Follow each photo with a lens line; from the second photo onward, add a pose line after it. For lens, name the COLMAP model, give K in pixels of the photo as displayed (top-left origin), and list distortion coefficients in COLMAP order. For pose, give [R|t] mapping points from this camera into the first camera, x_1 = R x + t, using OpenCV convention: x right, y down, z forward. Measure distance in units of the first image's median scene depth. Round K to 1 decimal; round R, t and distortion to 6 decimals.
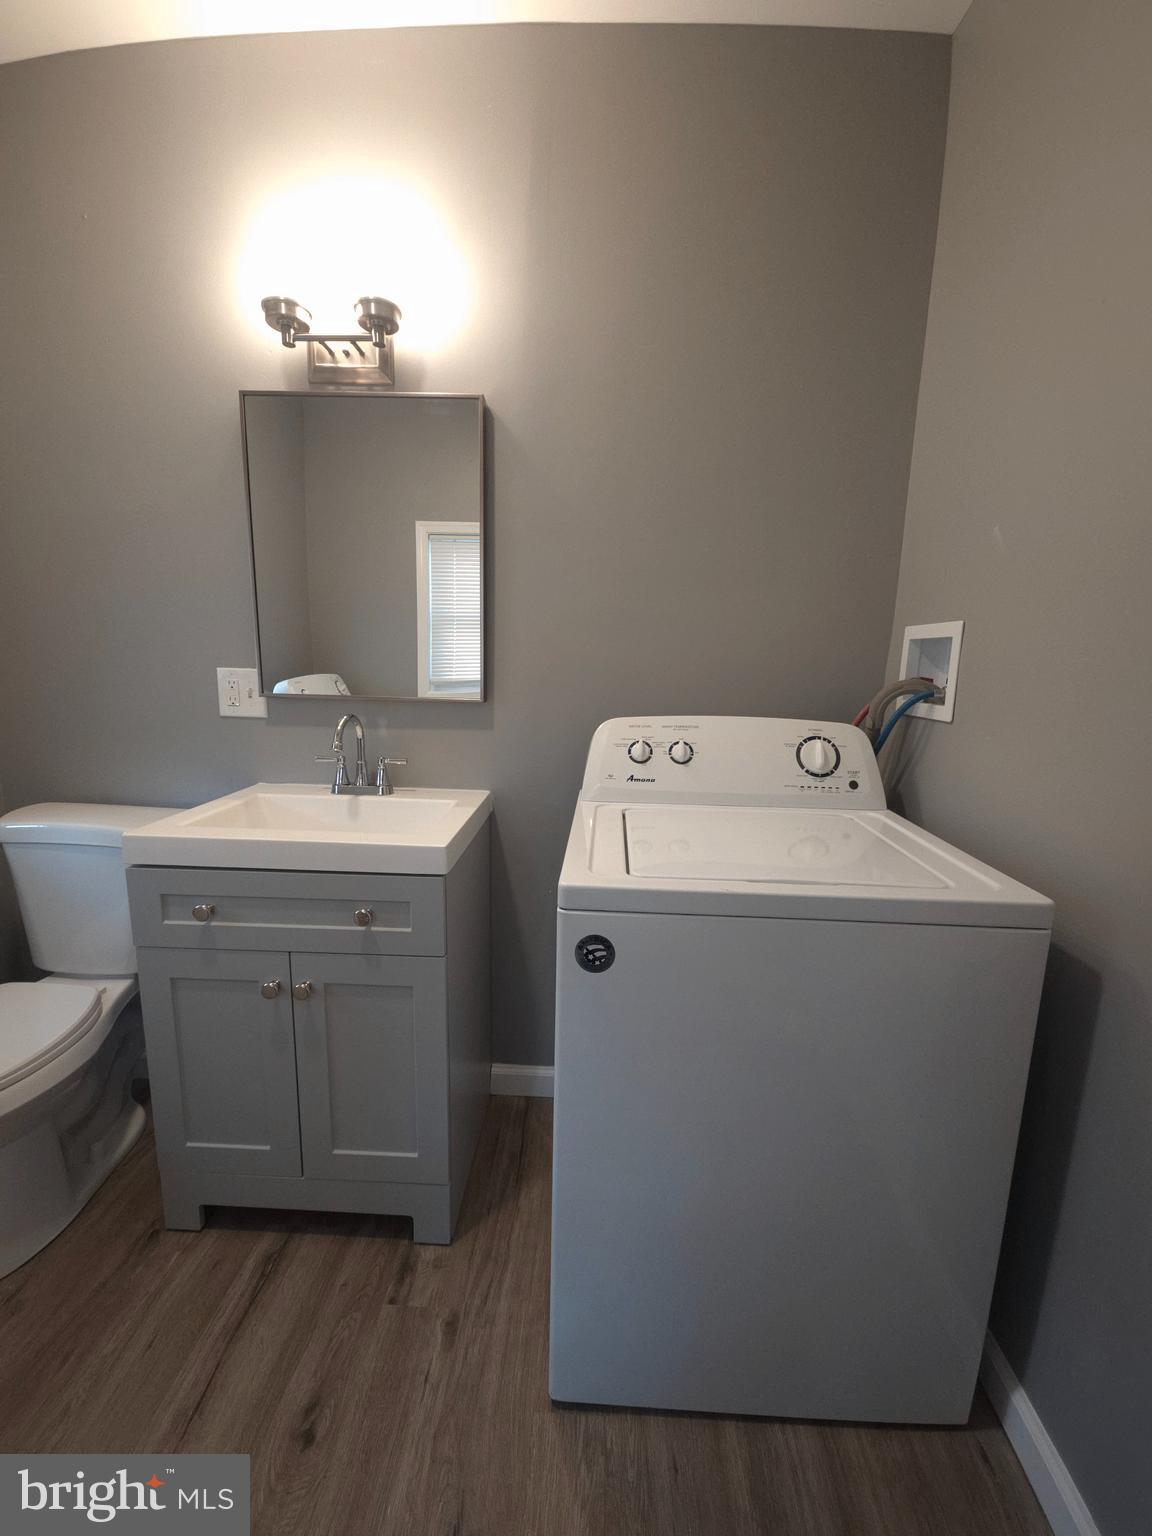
lens RADIAL K [[621.2, 0, 580.1], [0, 621.2, 768.1], [0, 0, 1]] dist [0.024521, -0.016901]
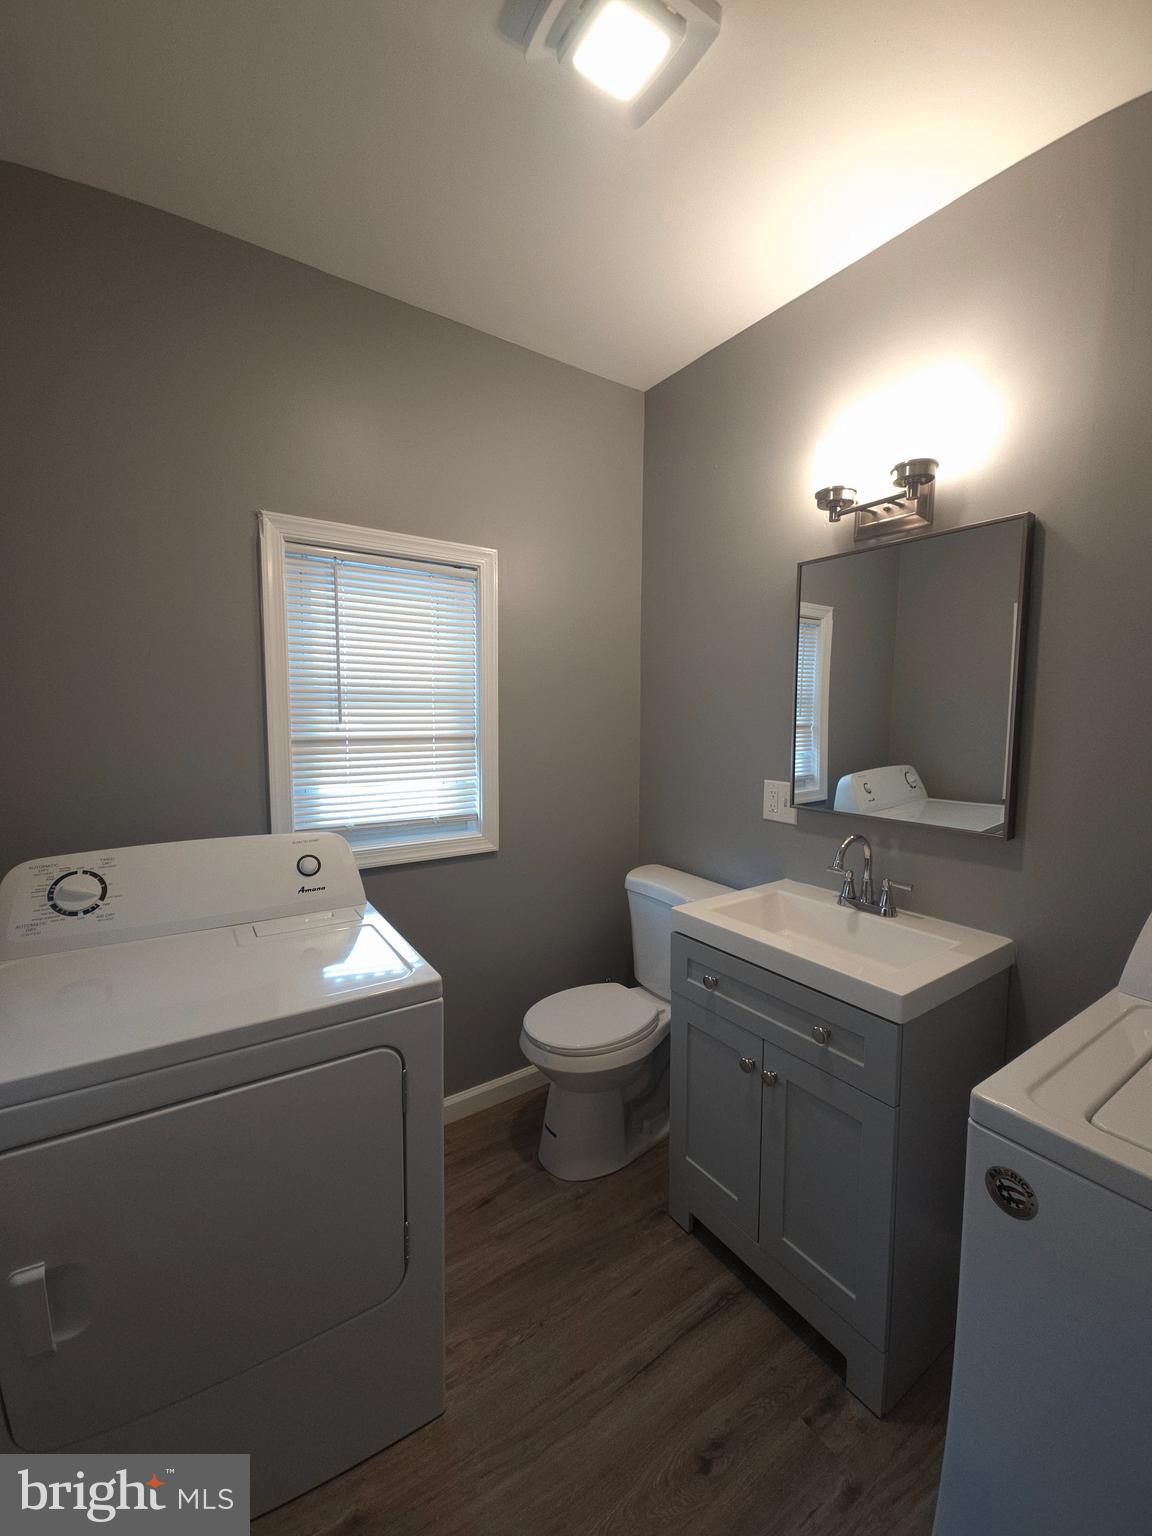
lens RADIAL K [[627.2, 0, 577.6], [0, 627.2, 765.7], [0, 0, 1]] dist [0.002521, 0.000075]
pose [[0.596567, 0.049710, -0.801022, 0.224246], [-0.124672, 0.991704, -0.031307, -0.123680], [0.792821, 0.118542, 0.597815, -0.039901]]
